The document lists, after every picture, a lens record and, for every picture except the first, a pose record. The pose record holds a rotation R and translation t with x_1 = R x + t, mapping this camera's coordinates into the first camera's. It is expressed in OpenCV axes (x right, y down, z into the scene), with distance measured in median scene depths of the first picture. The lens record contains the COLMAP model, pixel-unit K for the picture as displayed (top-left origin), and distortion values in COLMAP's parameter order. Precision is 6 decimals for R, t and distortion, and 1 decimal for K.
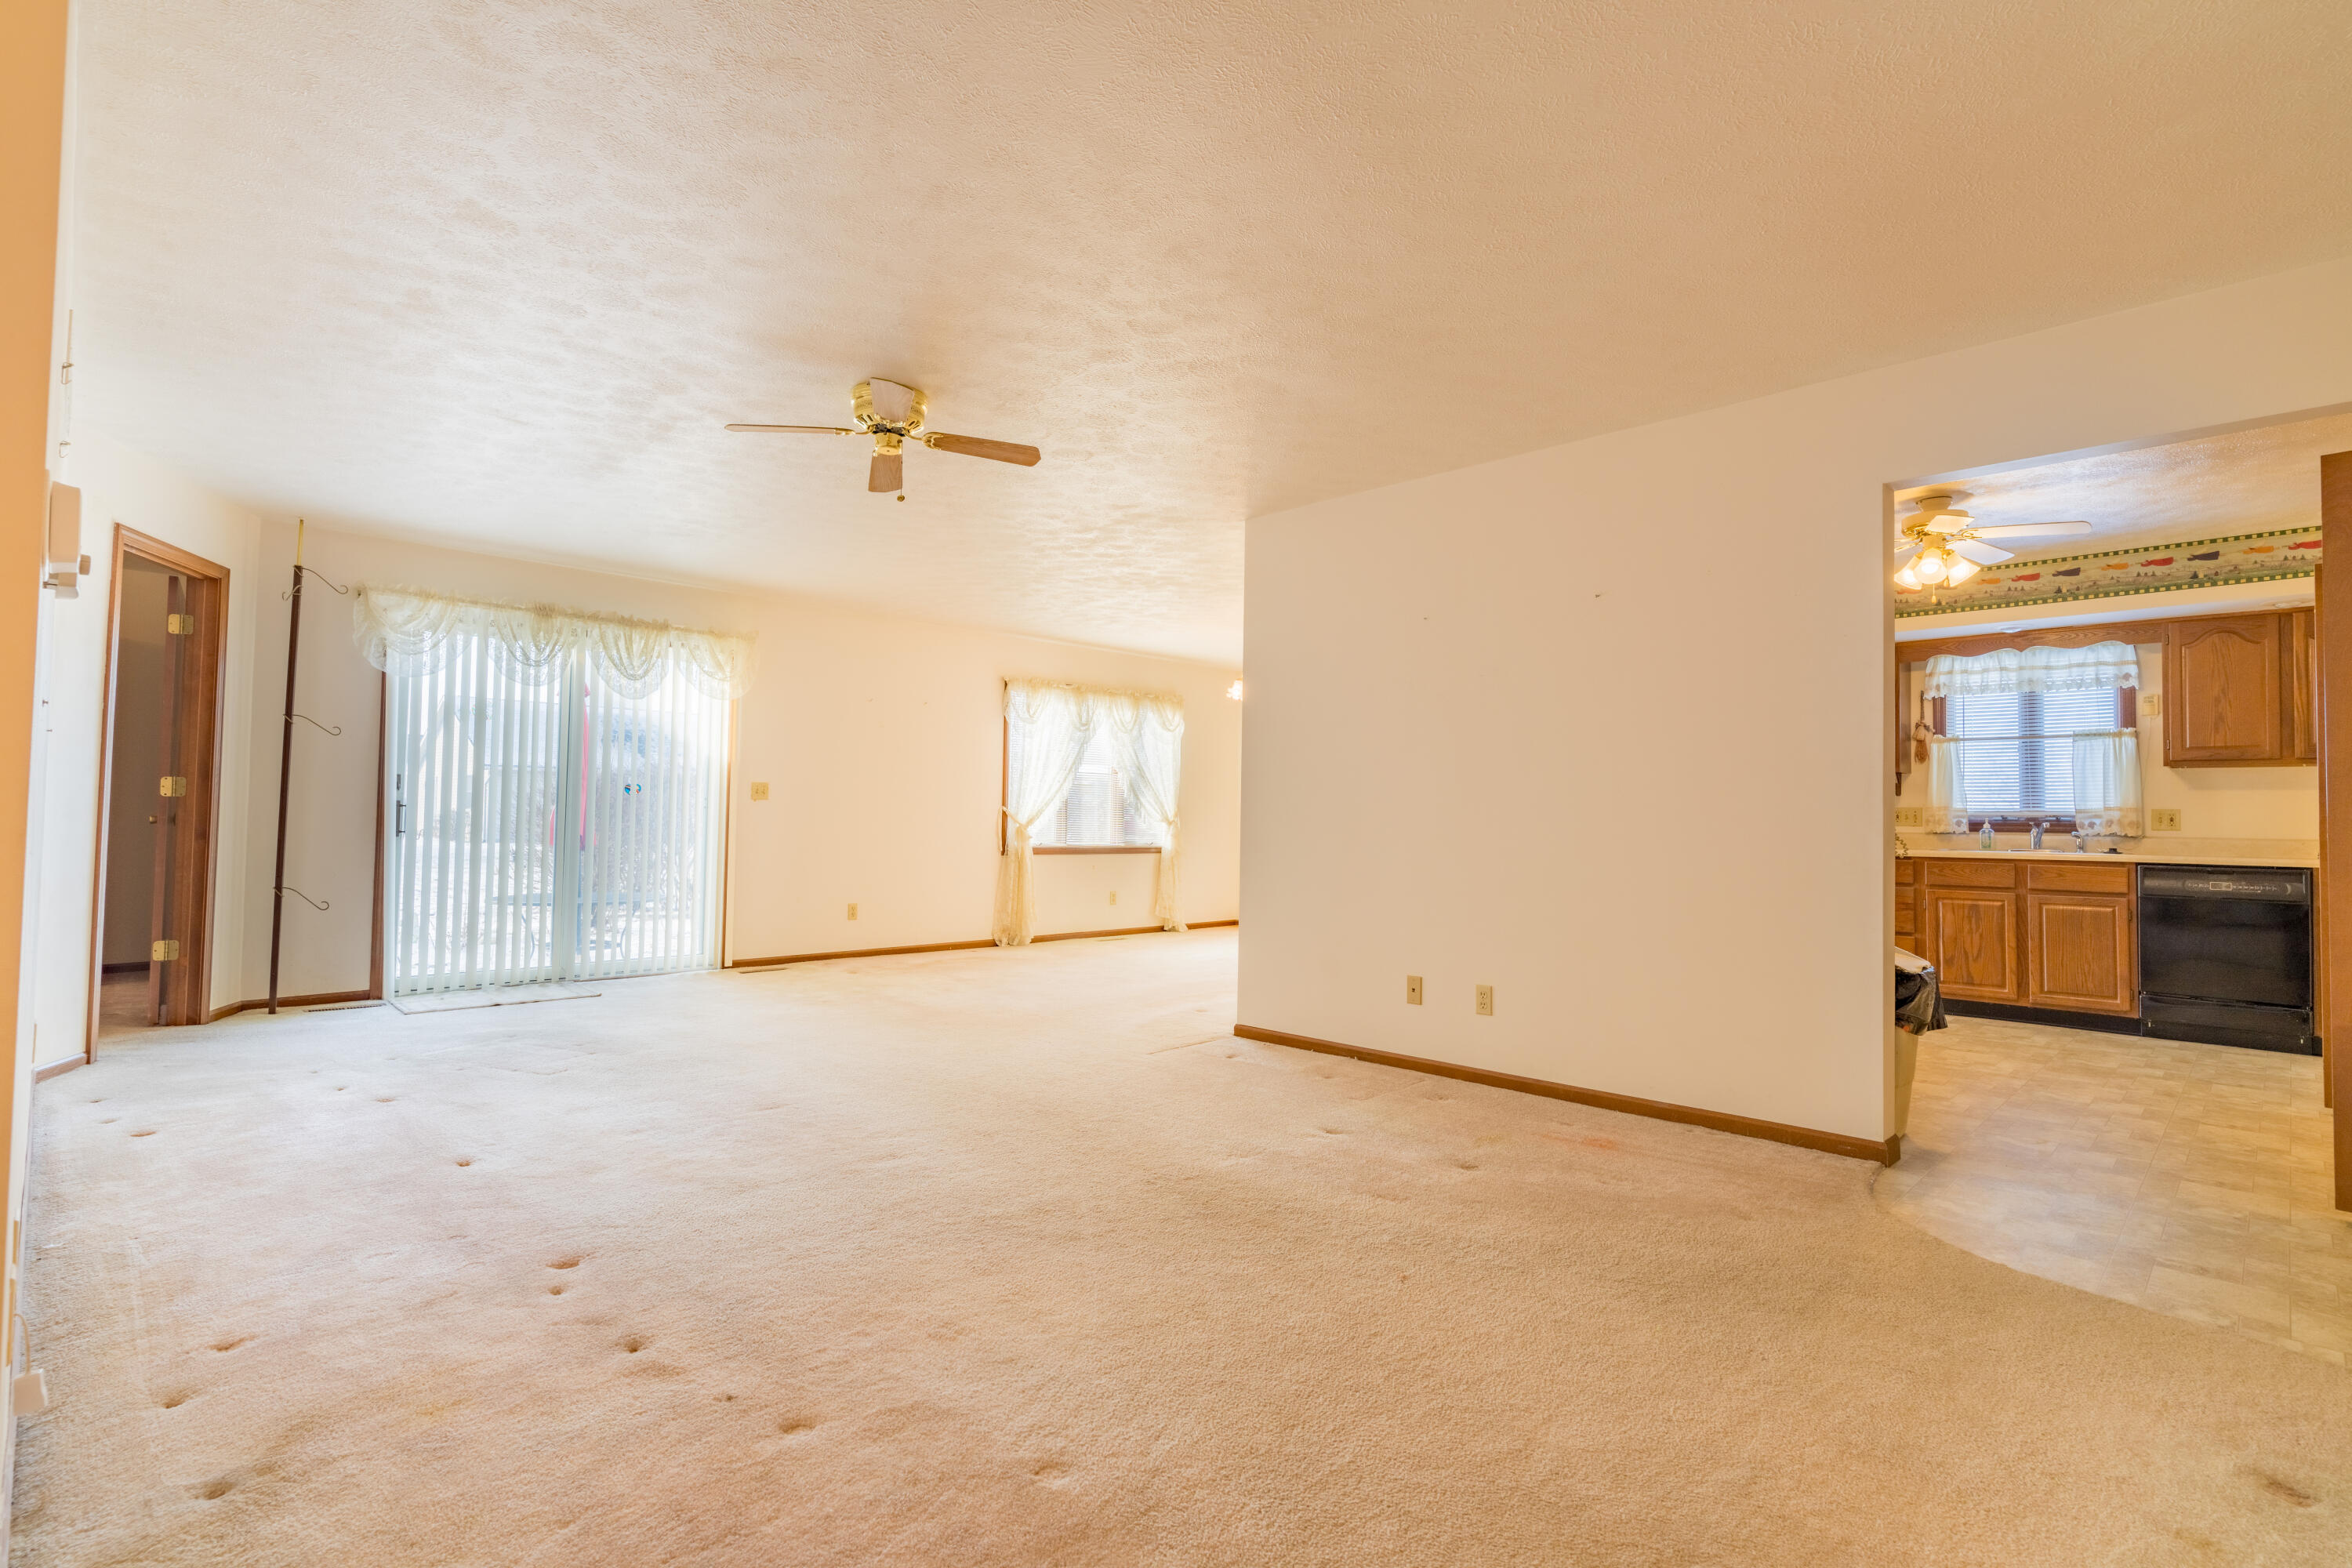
lens RADIAL K [[1128.8, 0, 1178.0], [0, 1128.8, 782.0], [0, 0, 1]] dist [-0.000150, -0.000059]
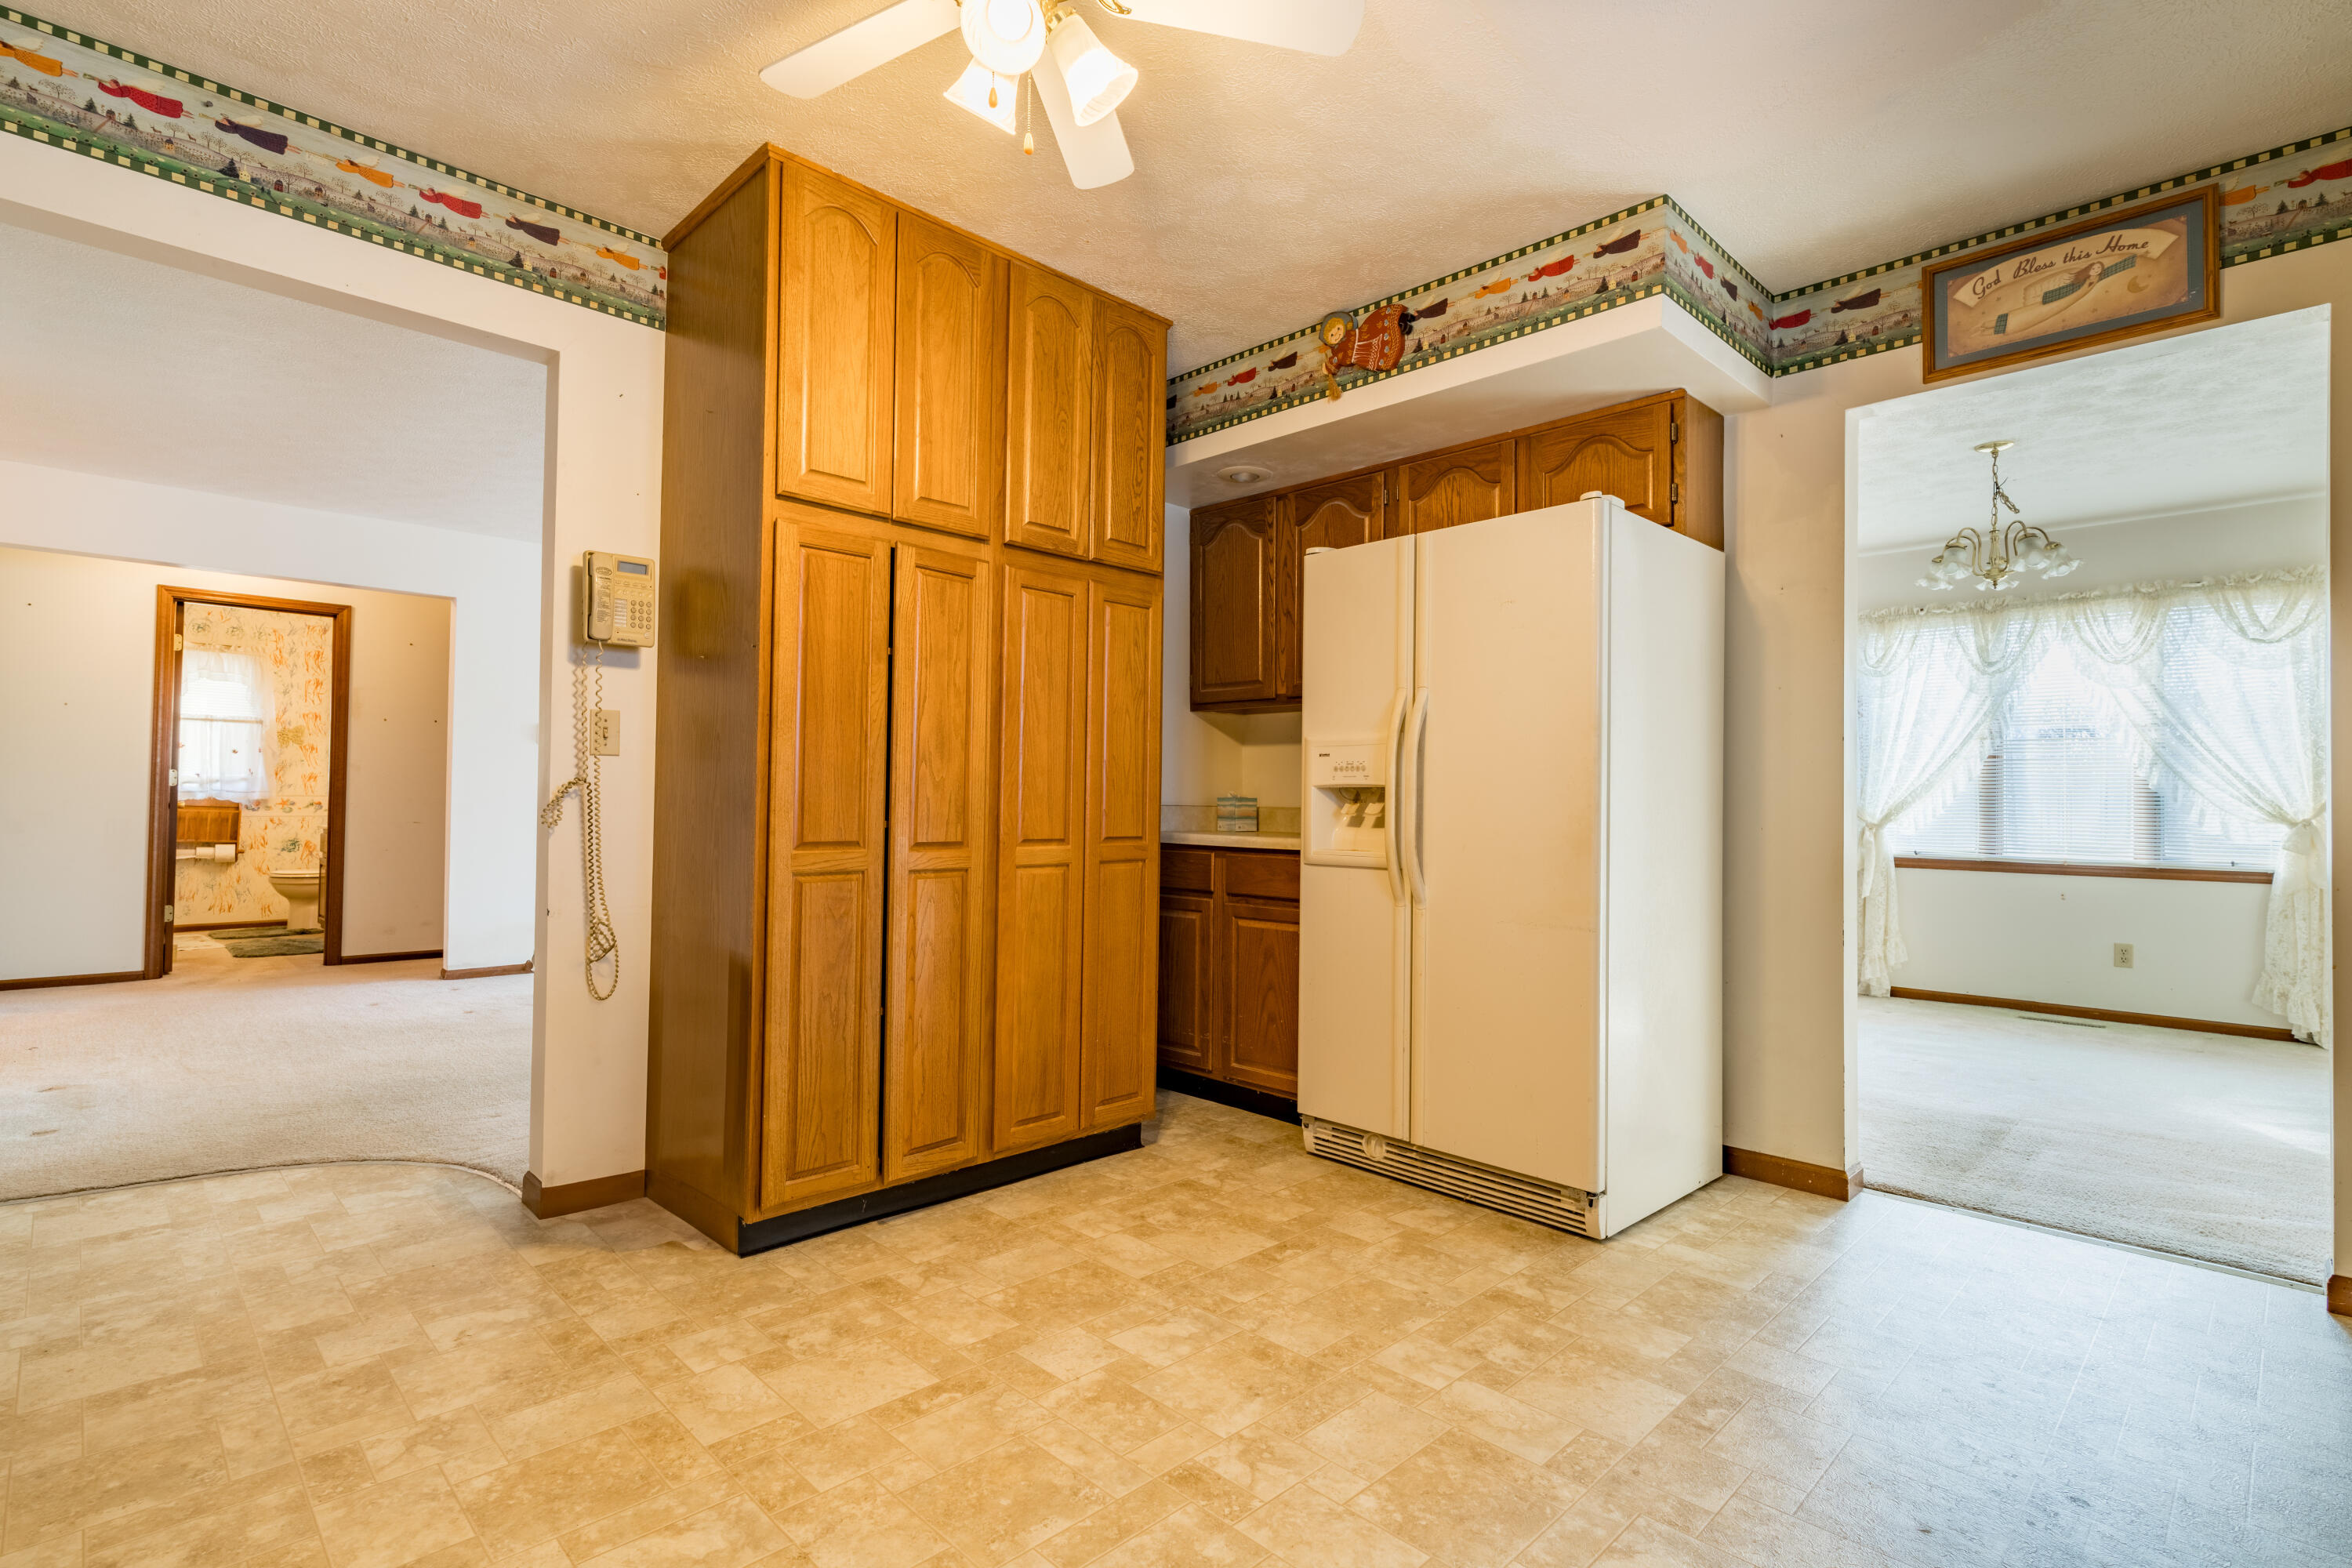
lens RADIAL K [[1140.8, 0, 1185.3], [0, 1140.8, 785.4], [0, 0, 1]] dist [-0.001450, -0.000161]
pose [[-0.020222, -0.031470, -0.999300, 0.567738], [0.019954, 0.999293, -0.031874, 0.028366], [0.999596, -0.020584, -0.019580, 0.585904]]
